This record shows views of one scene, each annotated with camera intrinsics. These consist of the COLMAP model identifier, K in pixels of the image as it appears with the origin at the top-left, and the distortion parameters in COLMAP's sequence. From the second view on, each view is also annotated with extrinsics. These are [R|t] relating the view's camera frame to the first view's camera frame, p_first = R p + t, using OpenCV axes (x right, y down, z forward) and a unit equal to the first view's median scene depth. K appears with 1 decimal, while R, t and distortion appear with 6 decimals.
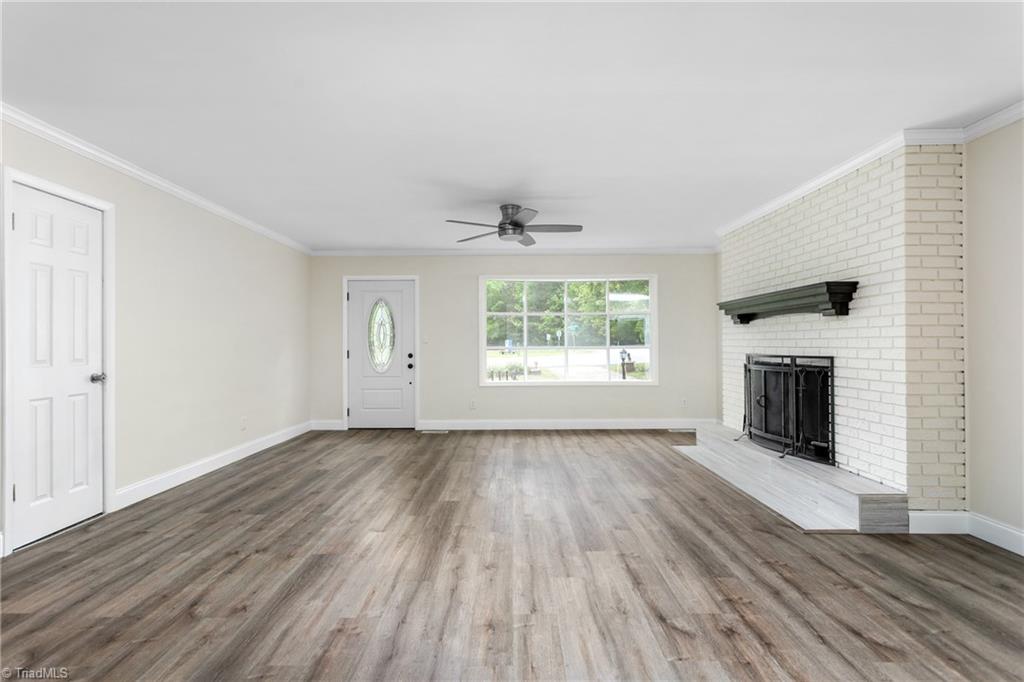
lens RADIAL K [[500.7, 0, 521.3], [0, 500.7, 341.3], [0, 0, 1]] dist [-0.005240, 0.002624]
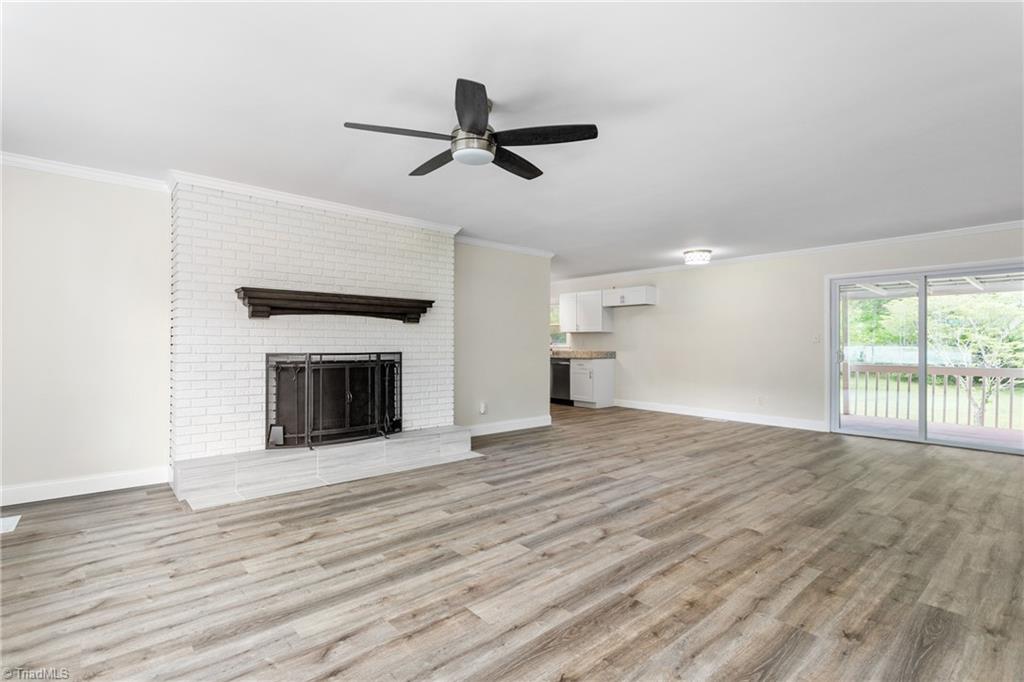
lens RADIAL K [[500.7, 0, 490.4], [0, 500.7, 353.6], [0, 0, 1]] dist [-0.005240, 0.002624]
pose [[-0.636045, -0.015817, 0.771490, -0.670309], [-0.007739, 0.999870, 0.014119, 0.014470], [-0.771613, 0.003010, -0.636085, 1.904886]]
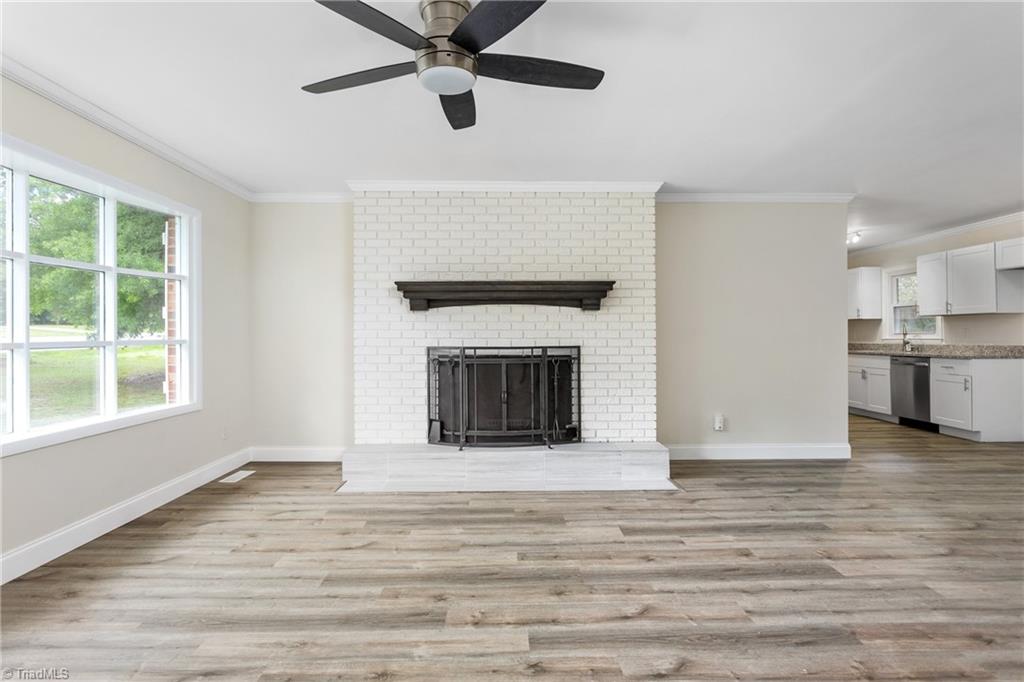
lens RADIAL K [[521.8, 0, 510.1], [0, 521.8, 334.5], [0, 0, 1]] dist [-0.007281, 0.001872]
pose [[0.011837, 0.006253, 0.999910, -0.640770], [-0.002106, 0.999978, -0.006229, 0.013592], [-0.999928, -0.002032, 0.011850, 1.298296]]
